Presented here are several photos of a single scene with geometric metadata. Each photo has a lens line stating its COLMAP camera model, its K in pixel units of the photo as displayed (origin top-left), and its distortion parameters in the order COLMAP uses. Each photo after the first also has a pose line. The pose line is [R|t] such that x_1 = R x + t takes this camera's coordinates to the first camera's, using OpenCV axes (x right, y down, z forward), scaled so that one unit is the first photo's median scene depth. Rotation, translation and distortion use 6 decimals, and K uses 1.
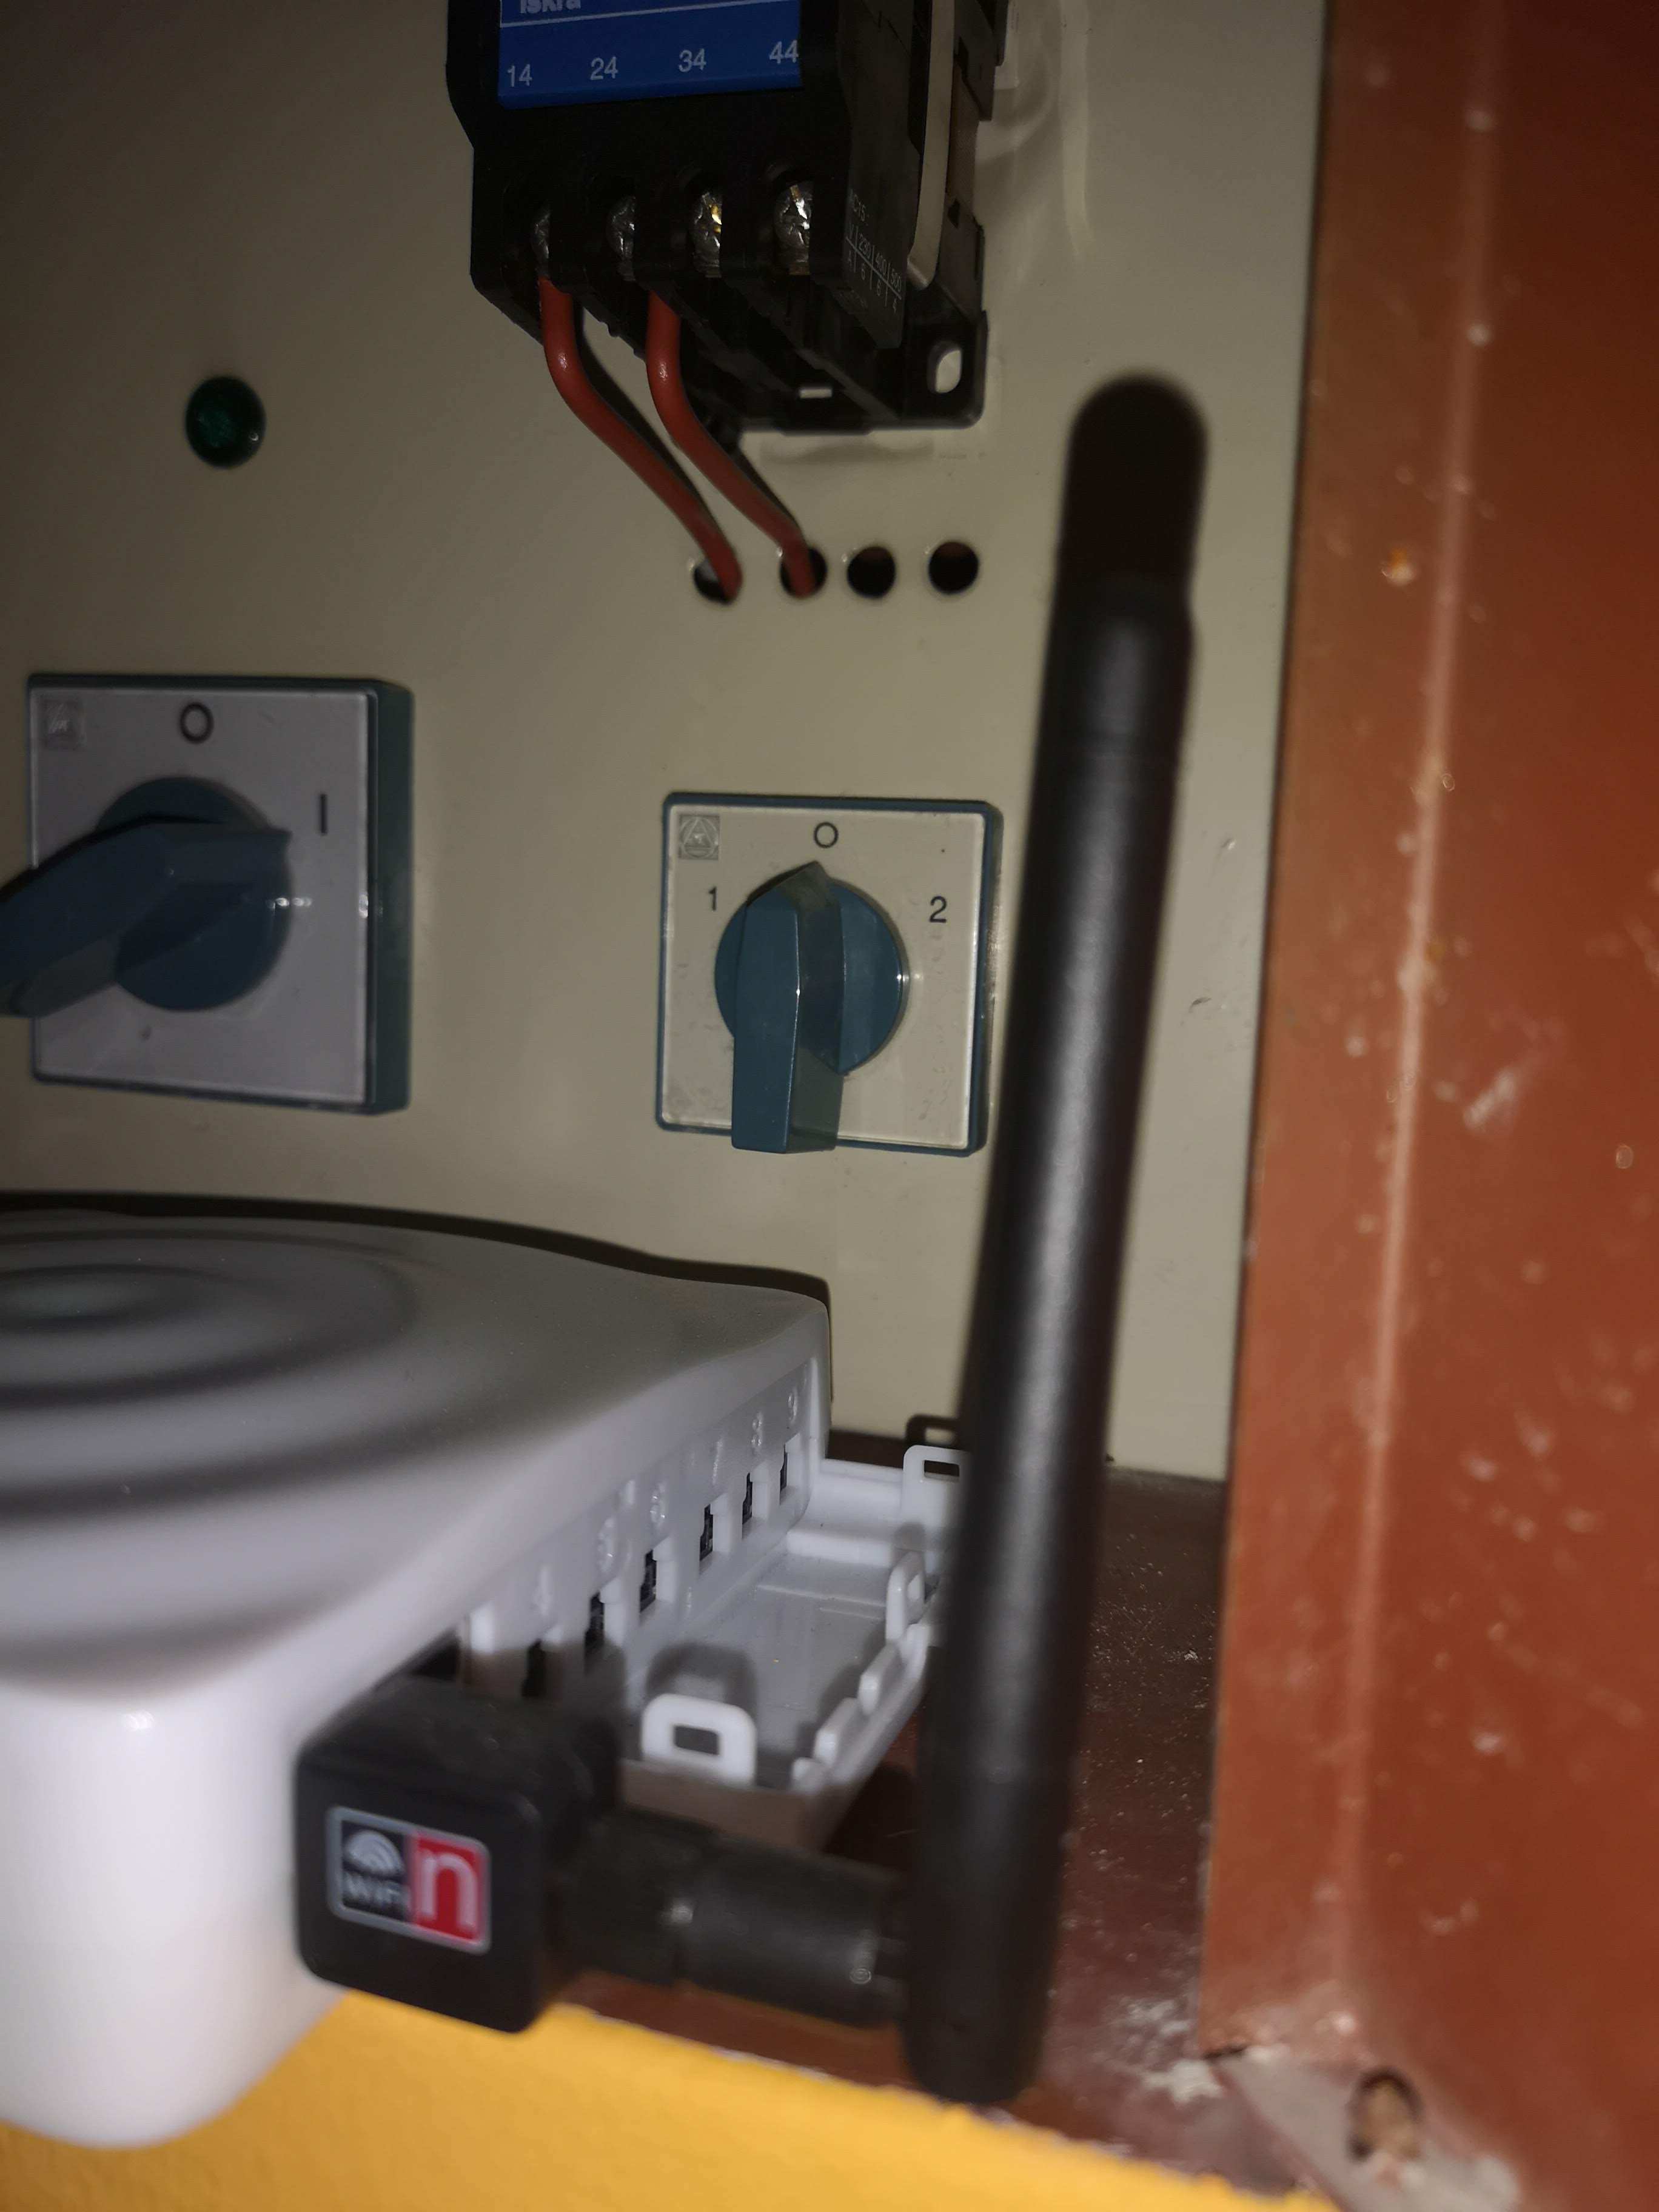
lens RADIAL K [[1859.2, 0, 829.5], [0, 1859.2, 1106.0], [0, 0, 1]] dist [0.005953, -0.015884]
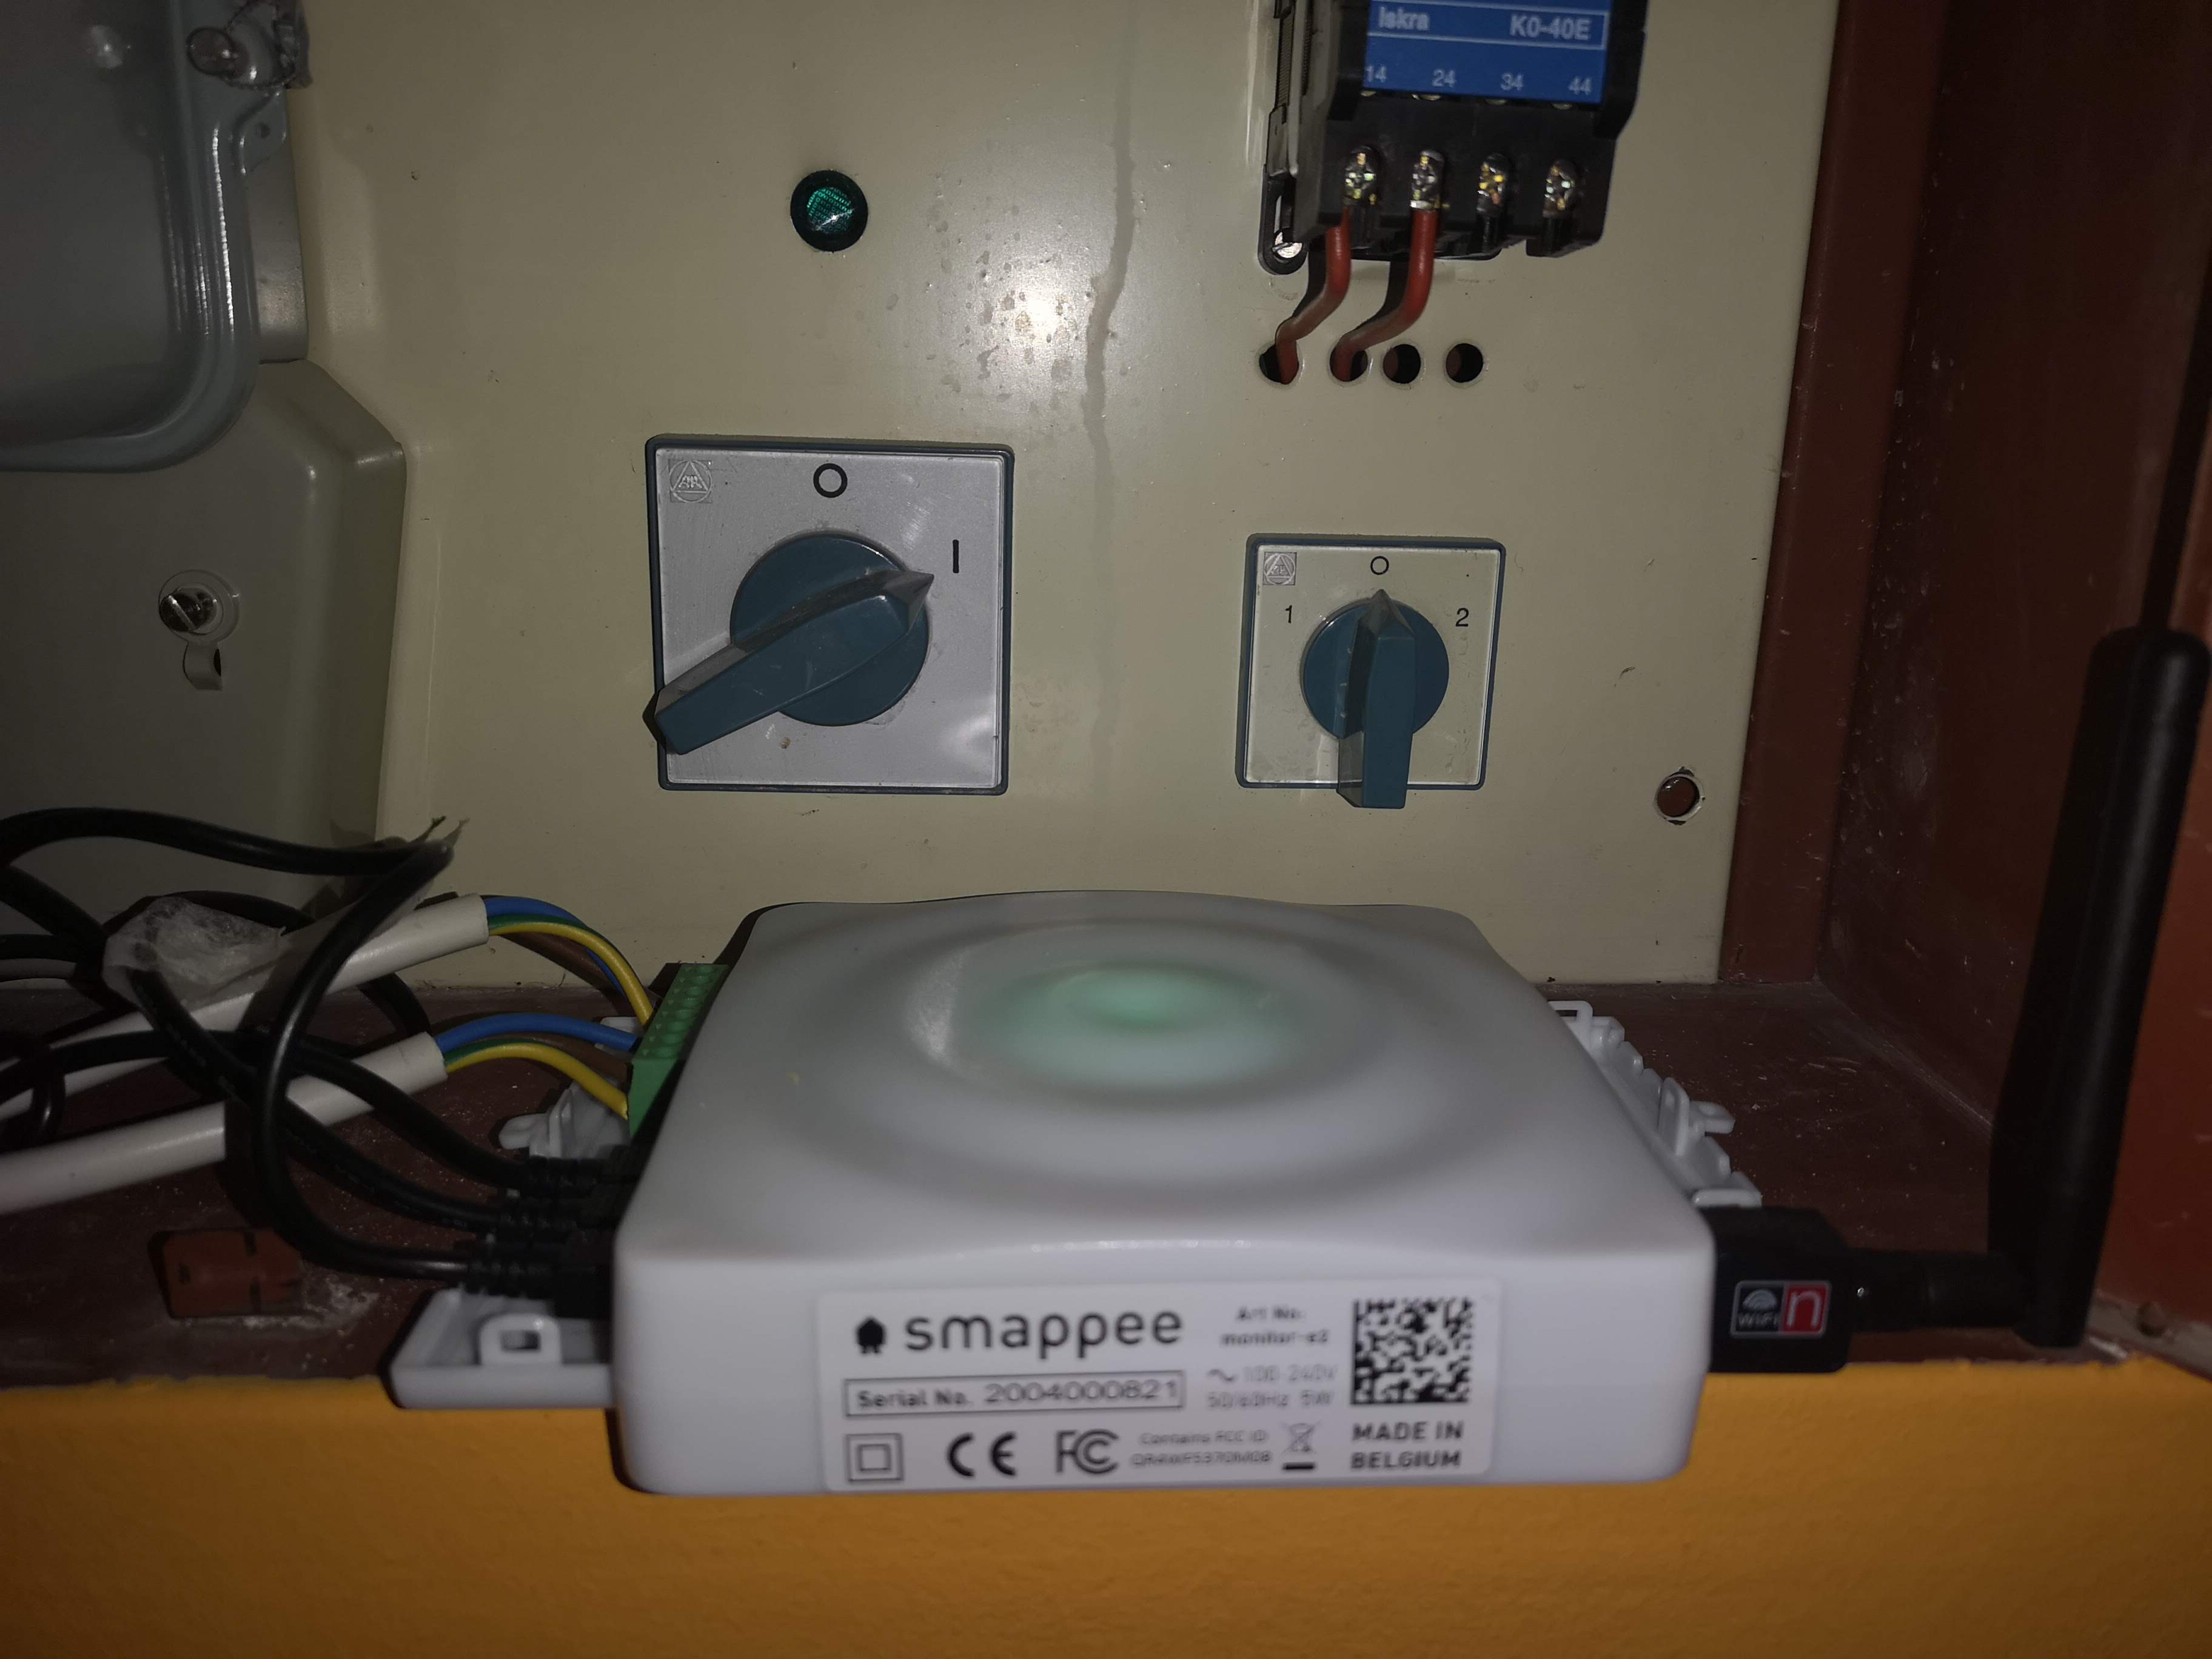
lens RADIAL K [[1859.2, 0, 1101.3], [0, 1859.2, 839.3], [0, 0, 1]] dist [0.005953, -0.015884]
pose [[0.920959, -0.119956, 0.370737, -0.817719], [0.057128, 0.982721, 0.176057, -0.229114], [-0.385450, -0.140961, 0.911898, -0.207391]]
